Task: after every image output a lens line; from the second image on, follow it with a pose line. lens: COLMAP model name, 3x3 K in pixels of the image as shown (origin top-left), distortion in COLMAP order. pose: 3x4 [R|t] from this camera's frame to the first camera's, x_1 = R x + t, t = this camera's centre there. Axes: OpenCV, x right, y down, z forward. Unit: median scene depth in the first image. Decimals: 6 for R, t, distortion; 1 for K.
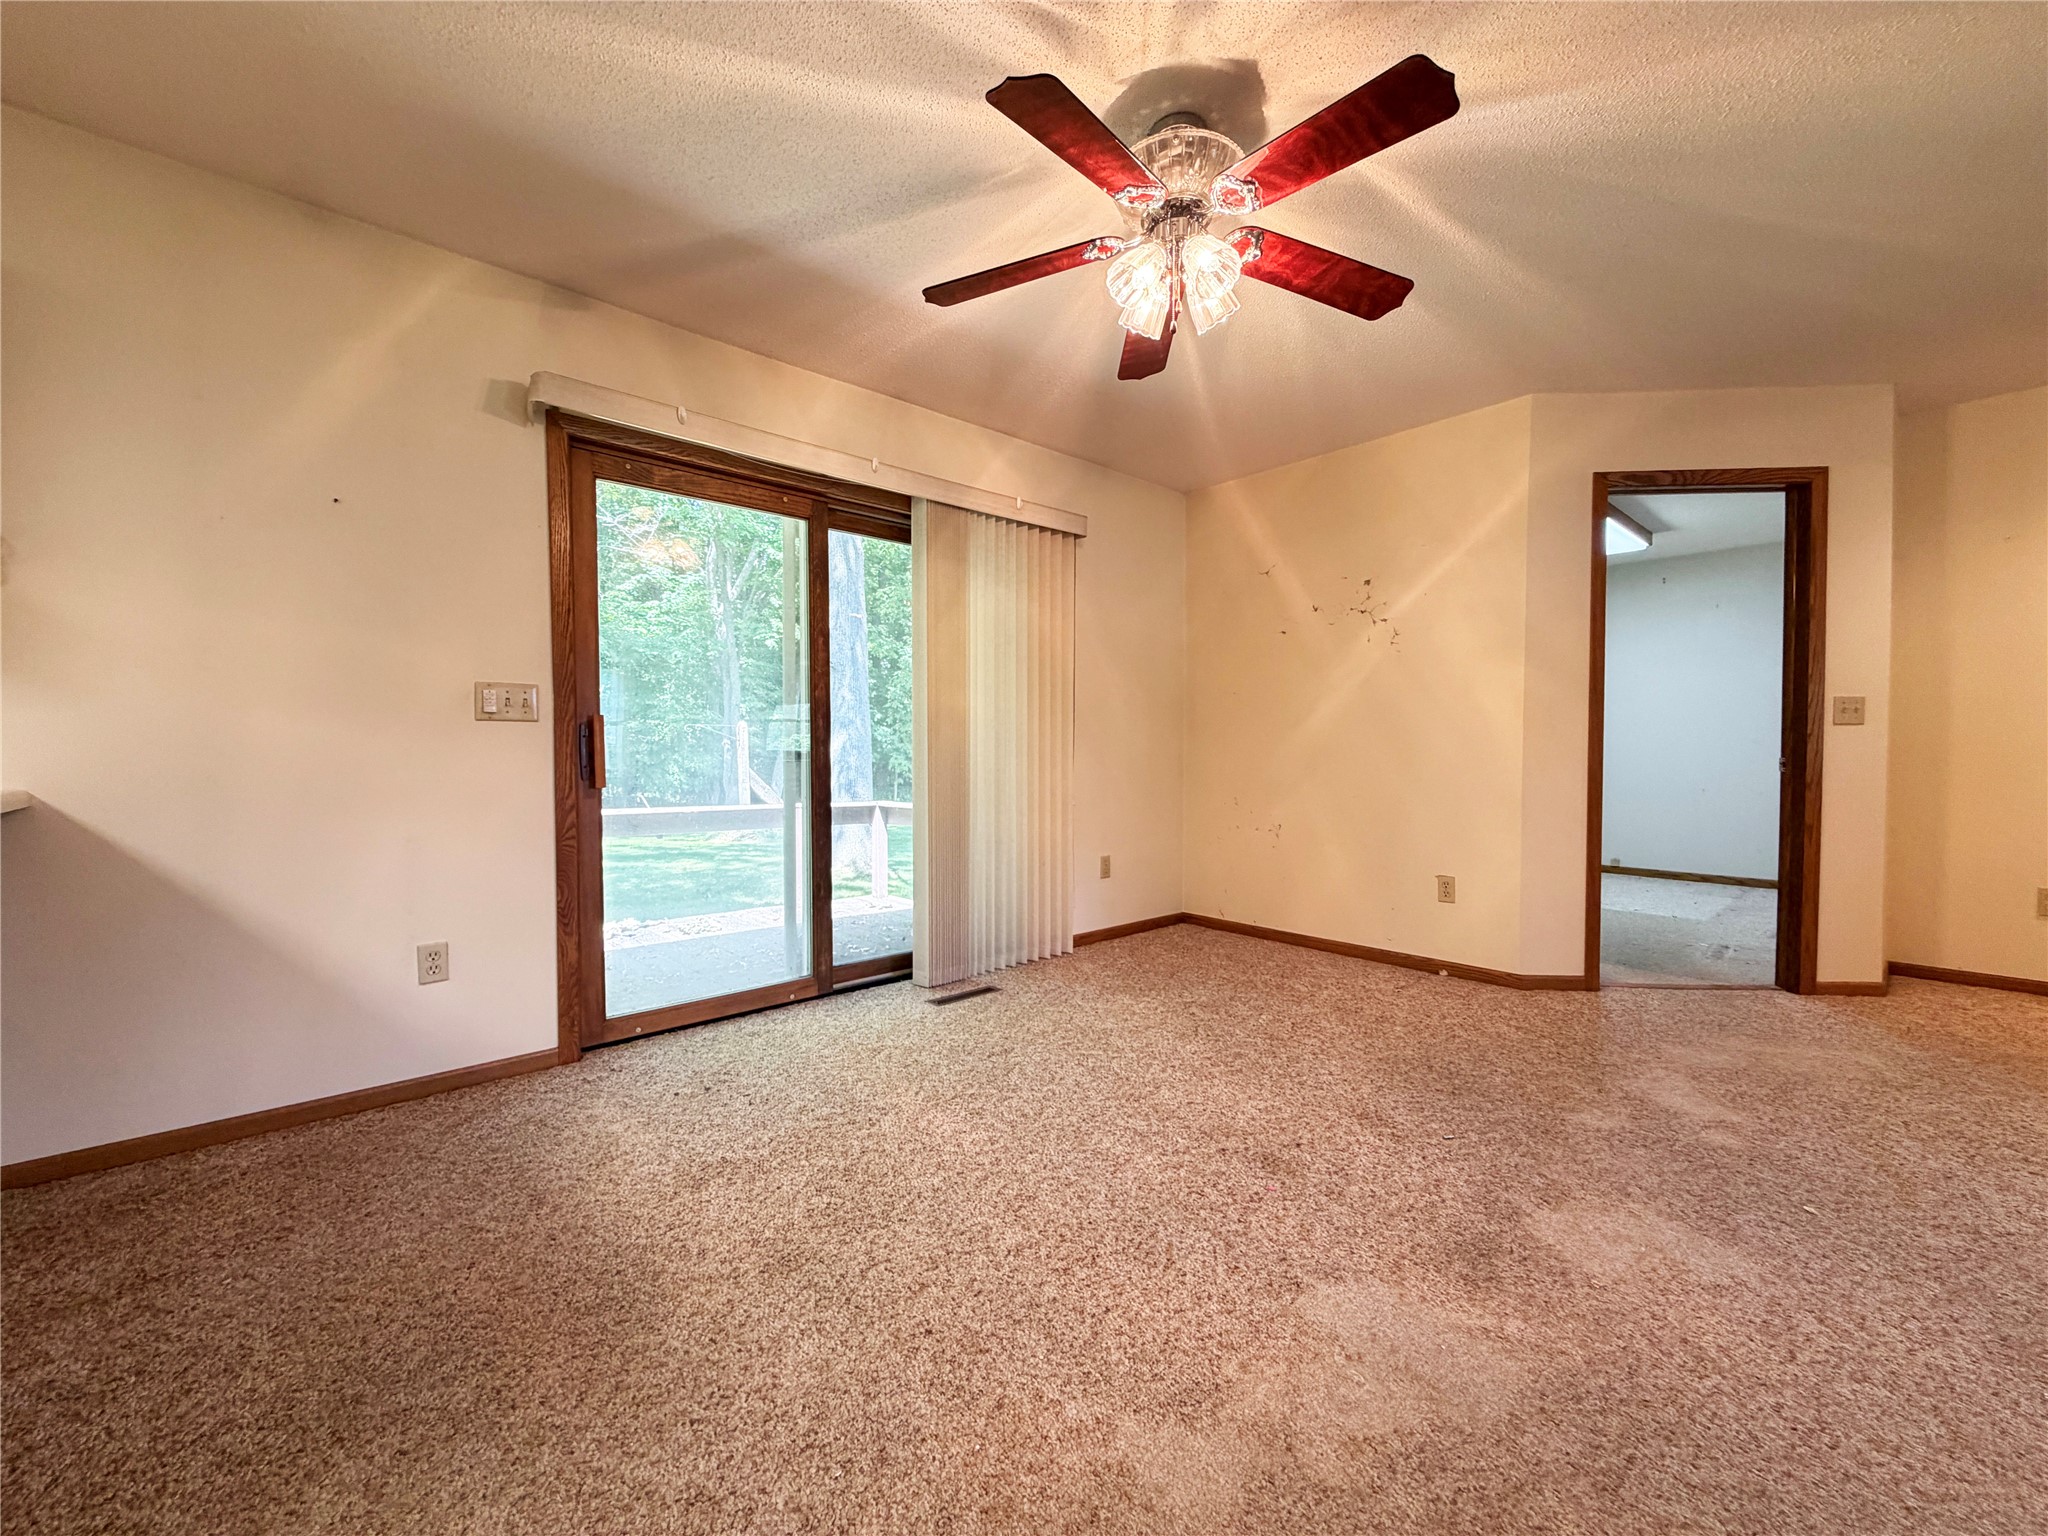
lens RADIAL K [[814.8, 0, 1020.0], [0, 814.8, 769.4], [0, 0, 1]] dist [-0.000941, -0.000117]
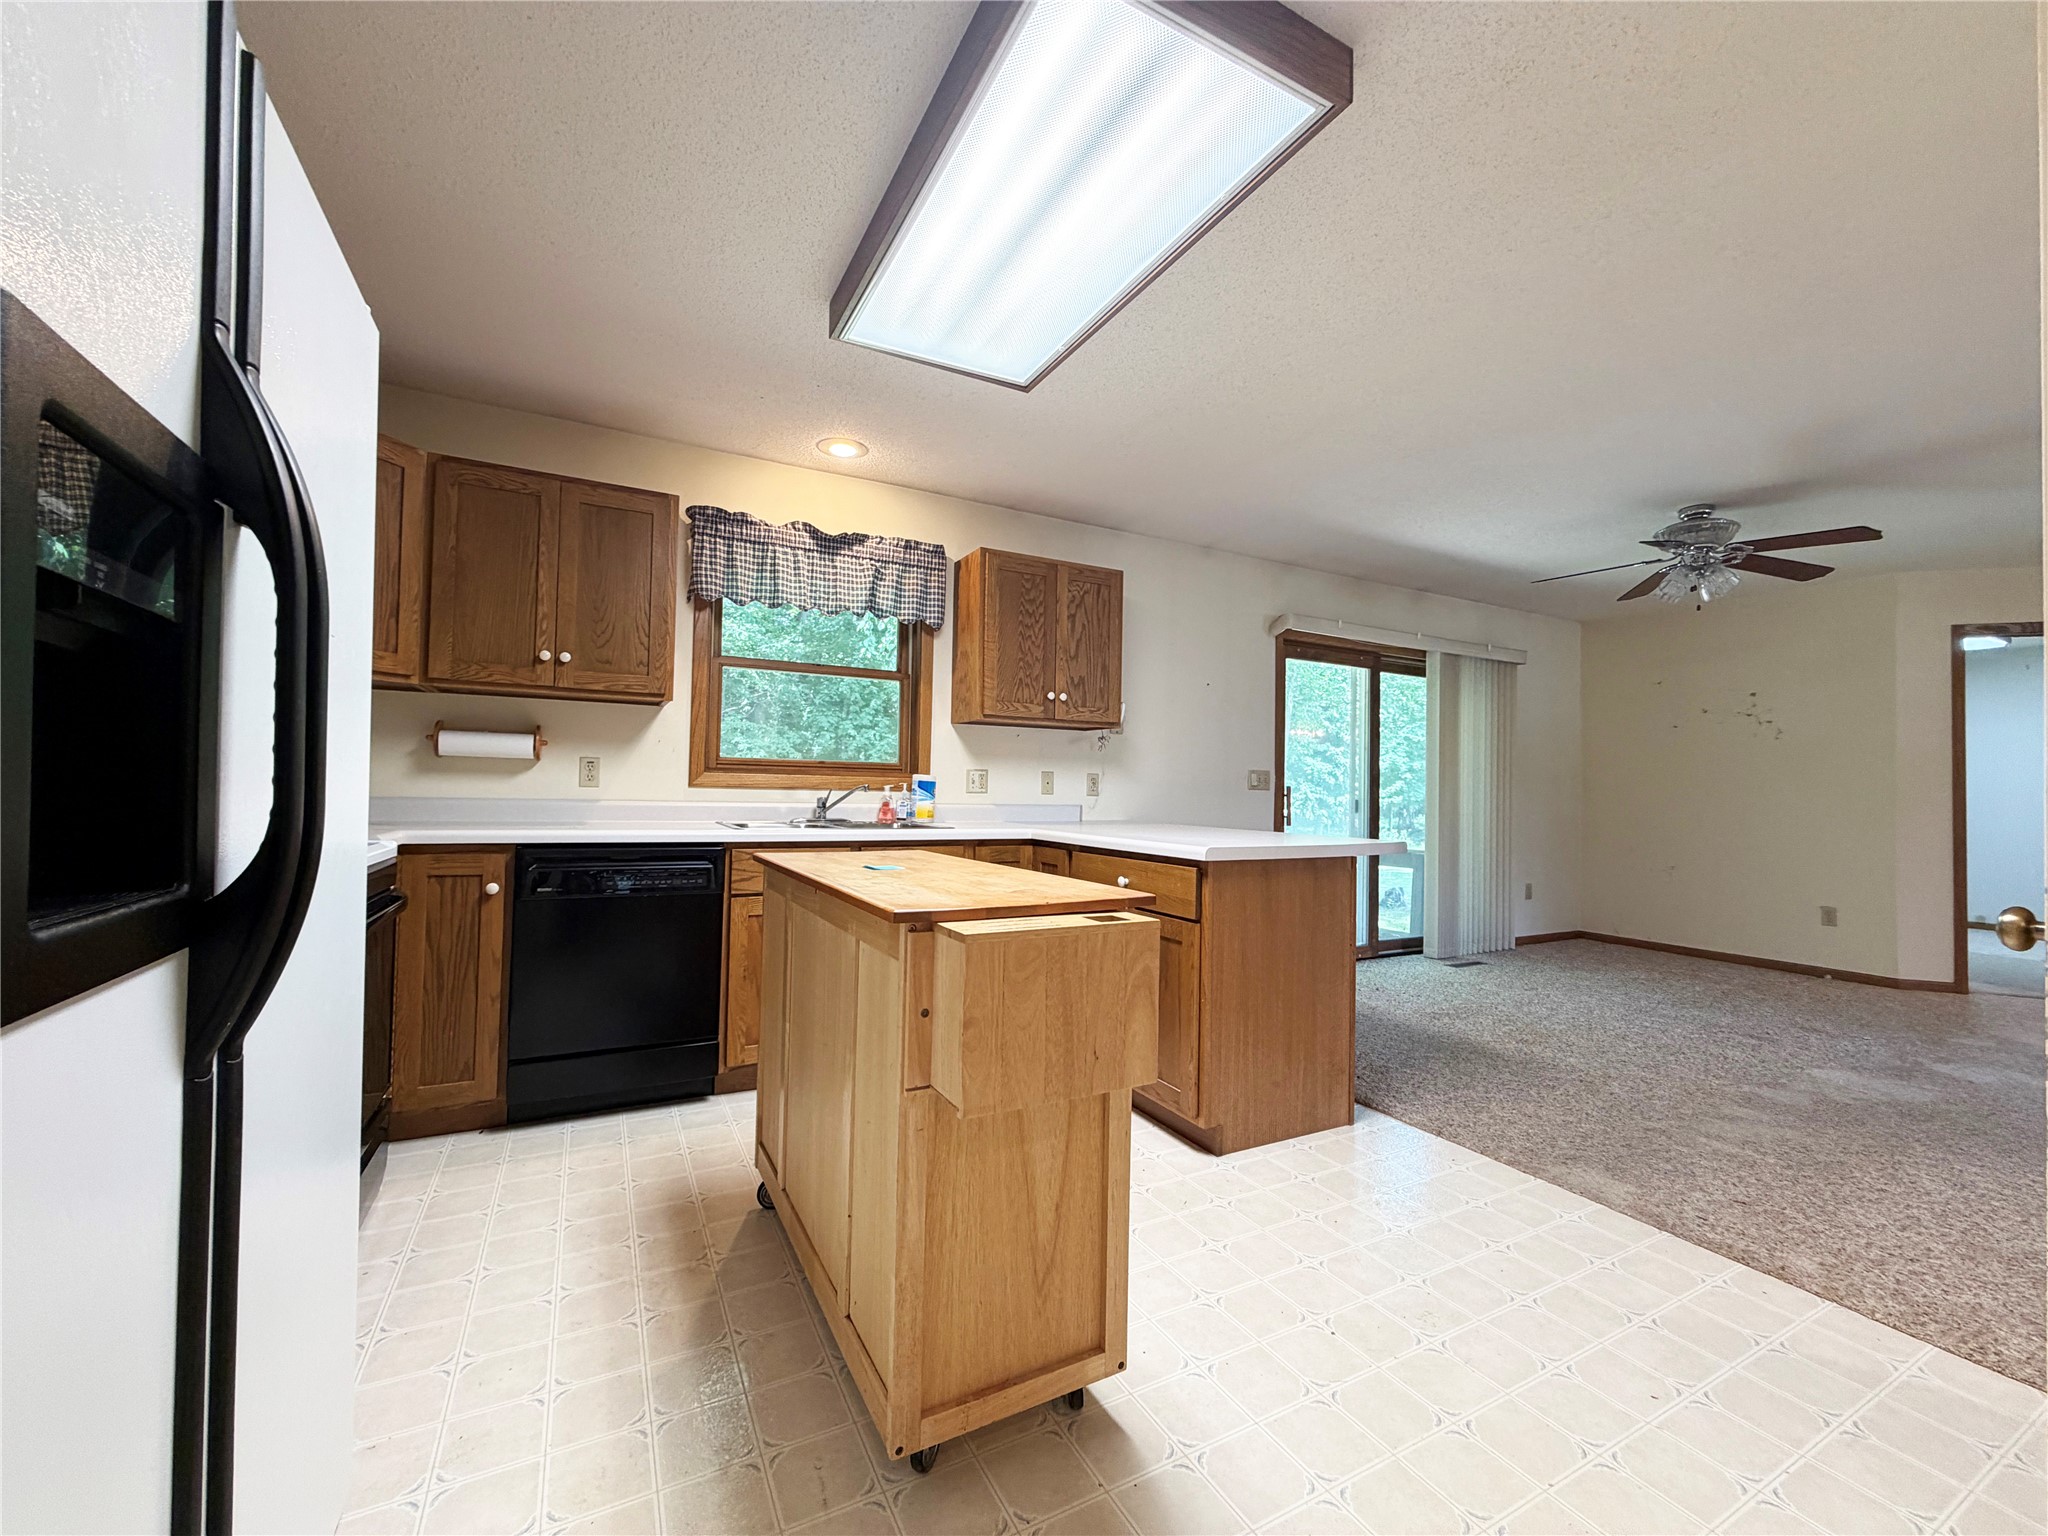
lens RADIAL K [[812.3, 0, 1022.2], [0, 812.3, 774.1], [0, 0, 1]] dist [0.000585, 0.000307]
pose [[0.972526, 0.016230, -0.232226, -0.585683], [-0.027092, 0.998679, -0.043661, 0.001570], [0.231210, 0.048753, 0.971682, -0.799959]]
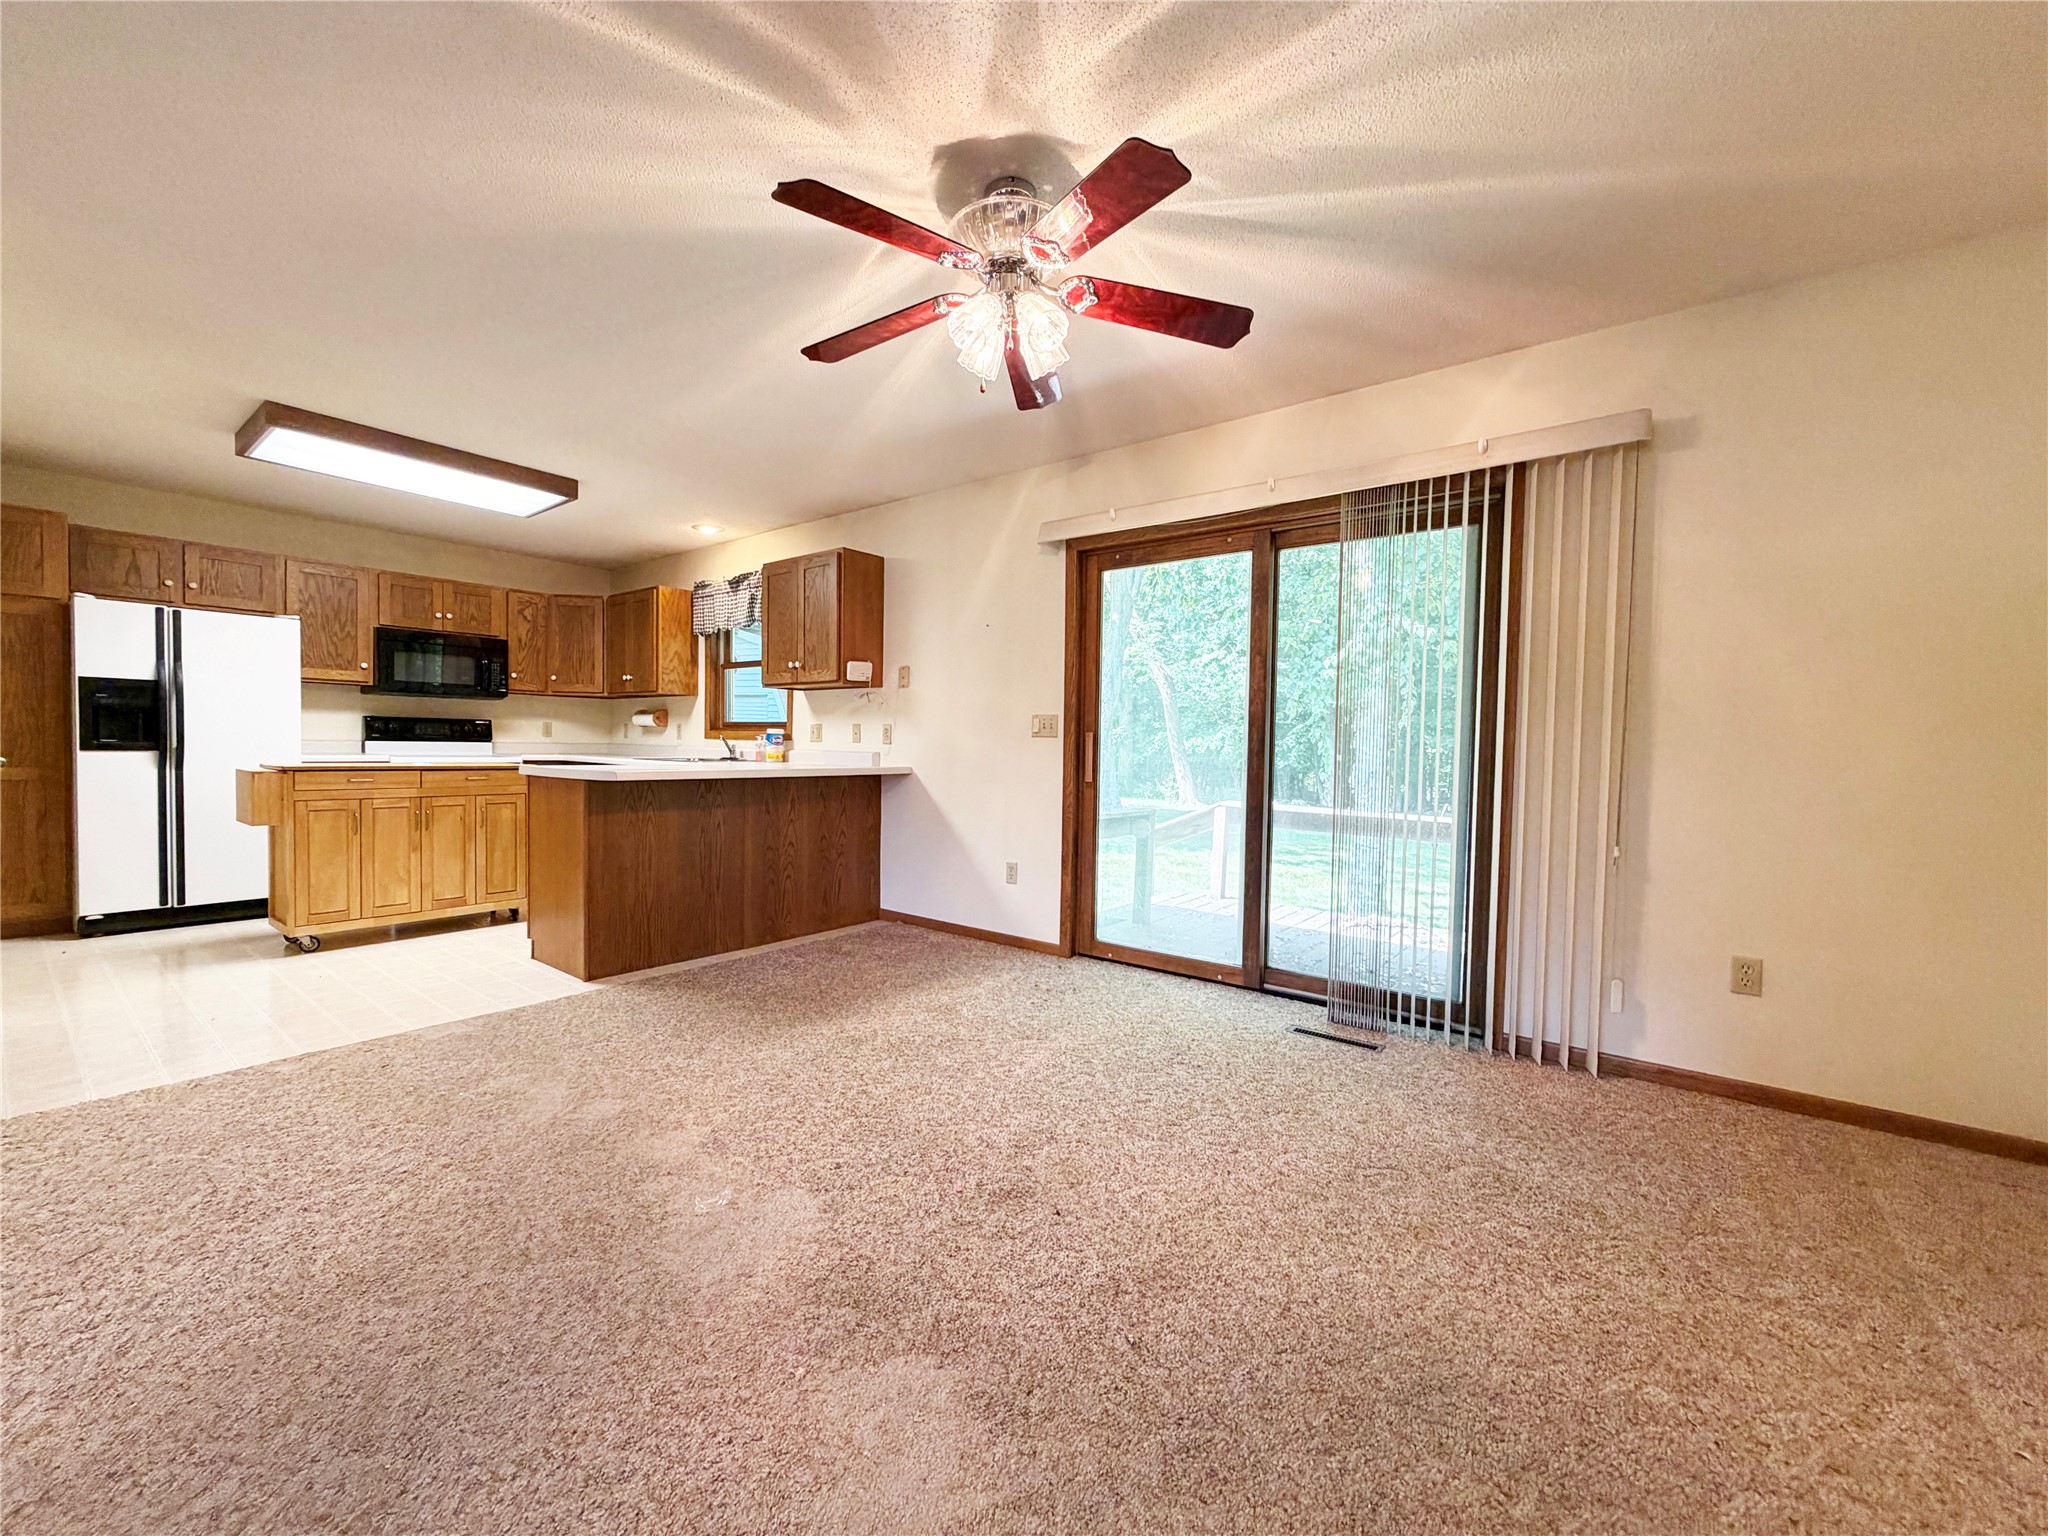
lens RADIAL K [[814.8, 0, 1020.0], [0, 814.8, 769.4], [0, 0, 1]] dist [-0.000941, -0.000117]
pose [[0.187253, 0.035573, -0.981667, 0.792124], [-0.043015, 0.998682, 0.027985, -0.030416], [0.981369, 0.036986, 0.188536, 0.516040]]
